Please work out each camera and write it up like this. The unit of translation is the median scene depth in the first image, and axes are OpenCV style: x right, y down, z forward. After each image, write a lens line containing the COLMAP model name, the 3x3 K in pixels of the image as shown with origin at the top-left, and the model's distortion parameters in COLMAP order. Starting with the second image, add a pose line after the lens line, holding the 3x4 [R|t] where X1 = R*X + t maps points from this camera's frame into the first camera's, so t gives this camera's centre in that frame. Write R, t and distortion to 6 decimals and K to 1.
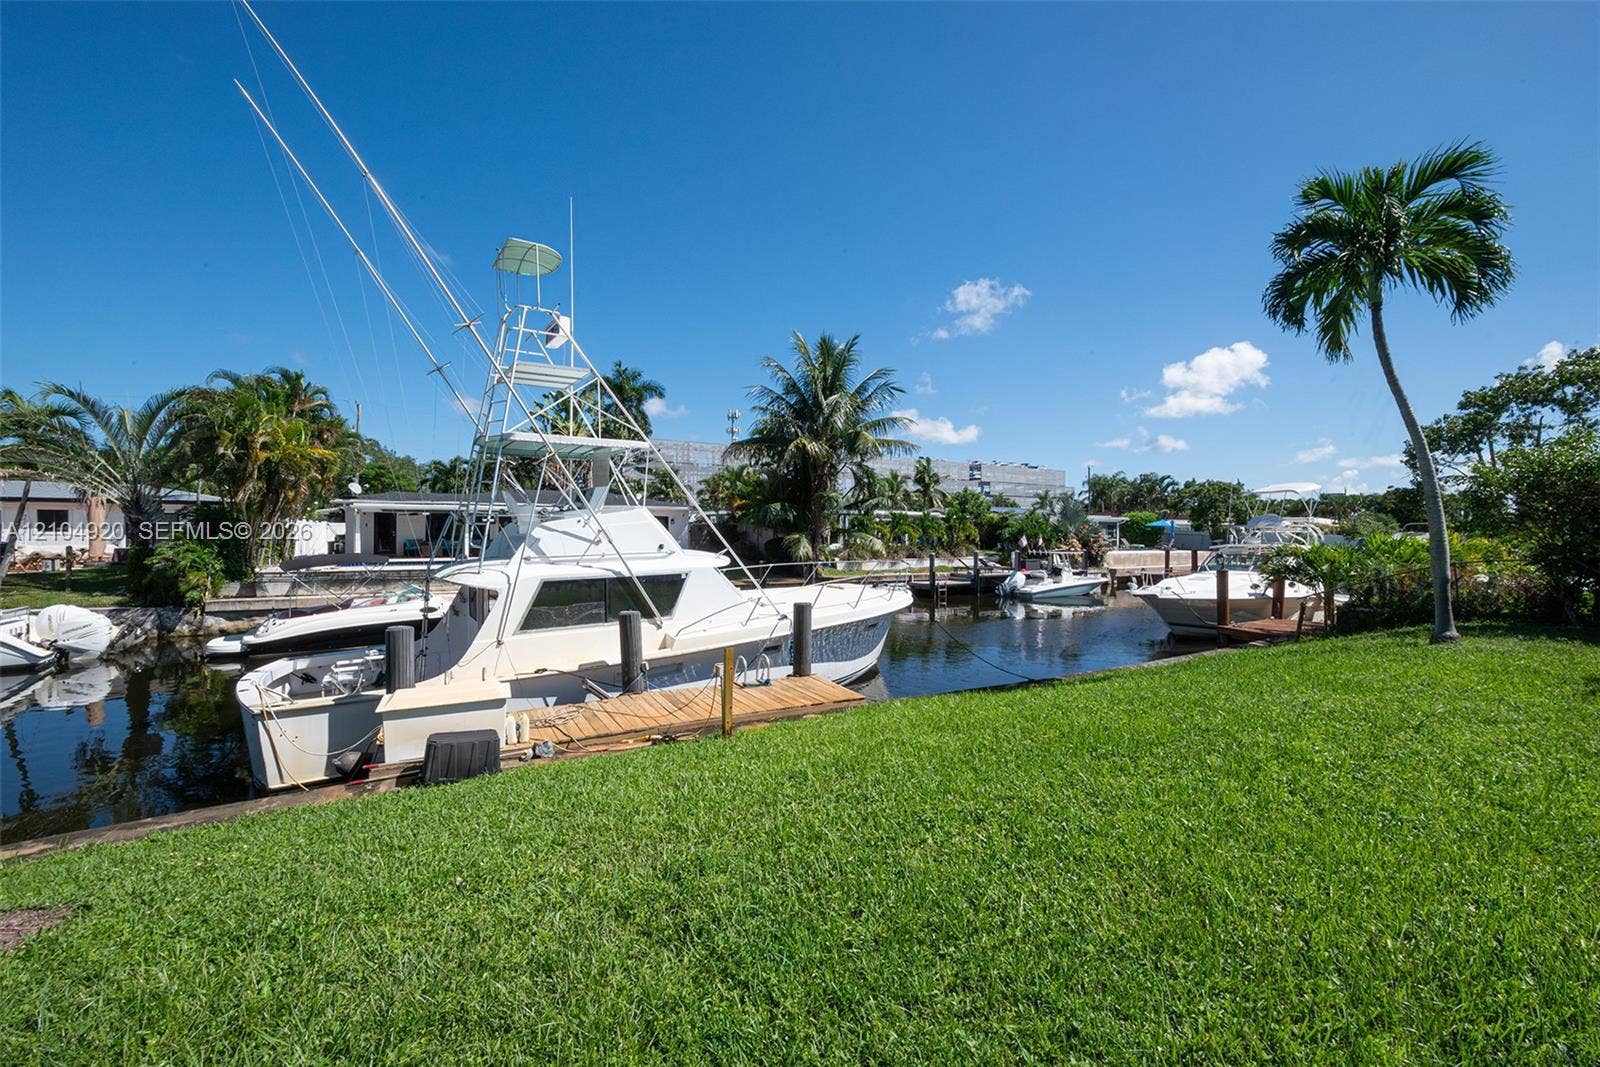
lens RADIAL K [[634.2, 0, 796.7], [0, 634.2, 532.2], [0, 0, 1]] dist [-0.001447, -0.000145]
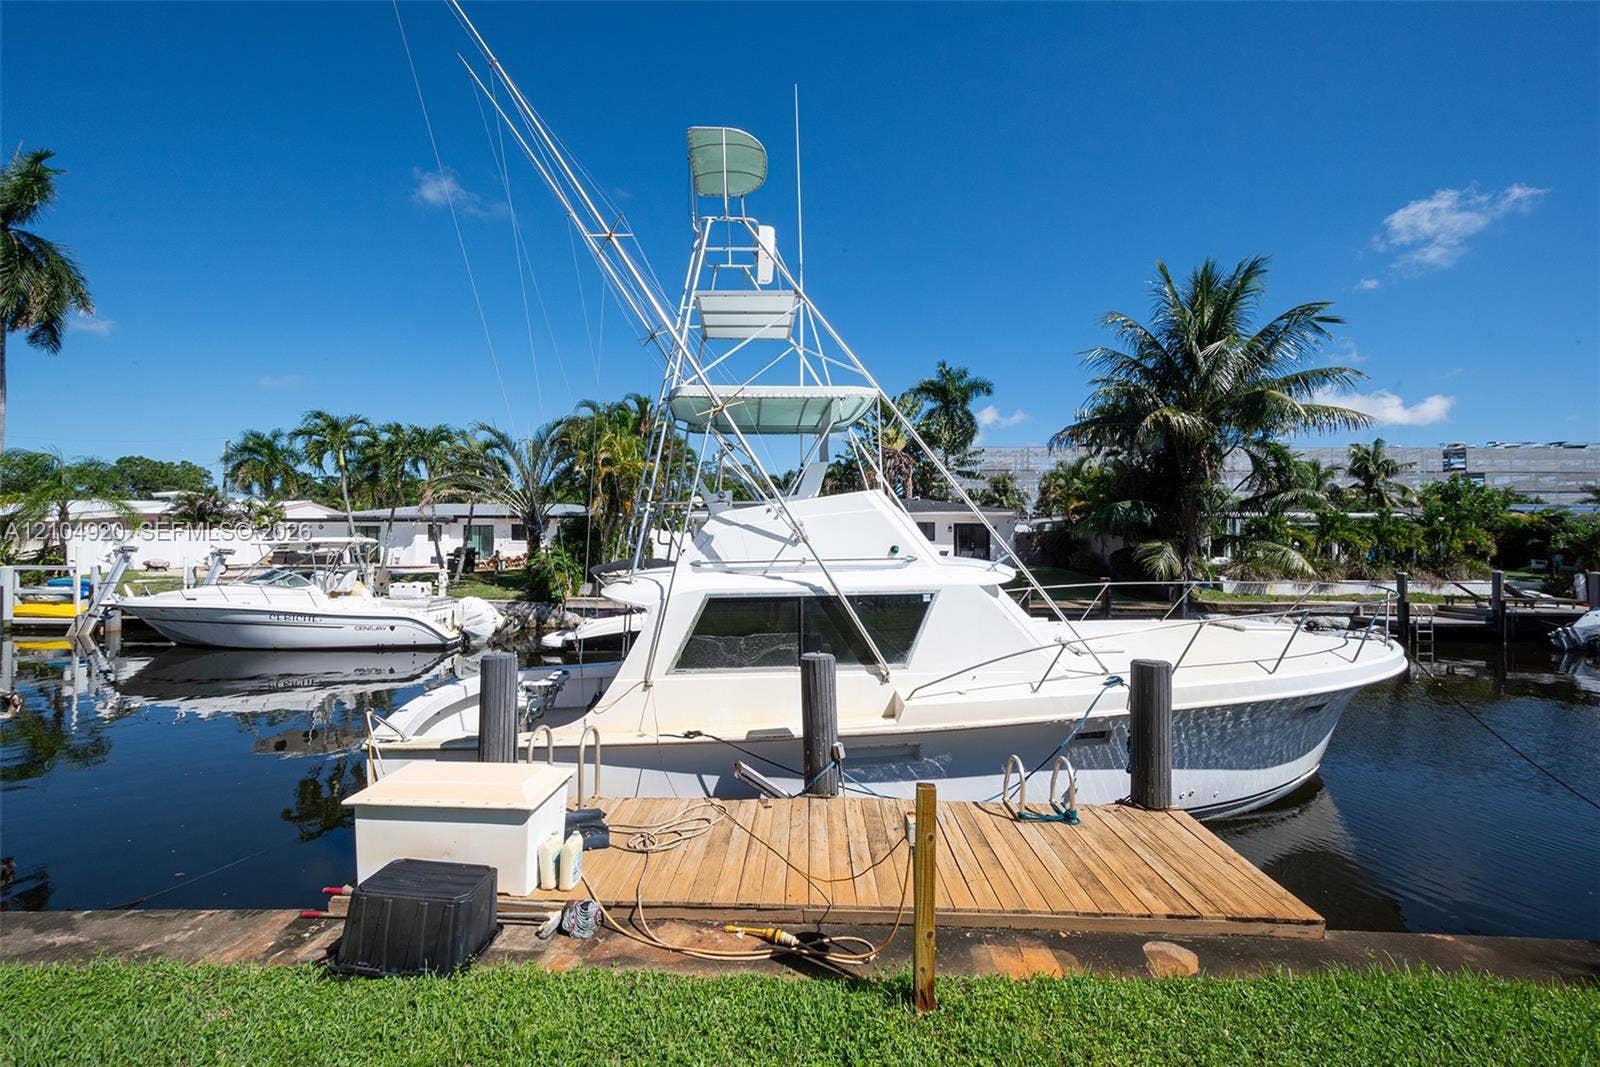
lens RADIAL K [[634.2, 0, 796.7], [0, 634.2, 532.2], [0, 0, 1]] dist [-0.001447, -0.000145]
pose [[0.864940, -0.007439, -0.501819, 0.008160], [-0.002602, 0.999810, -0.019305, 0.007405], [0.501868, 0.018004, 0.864757, 0.171341]]
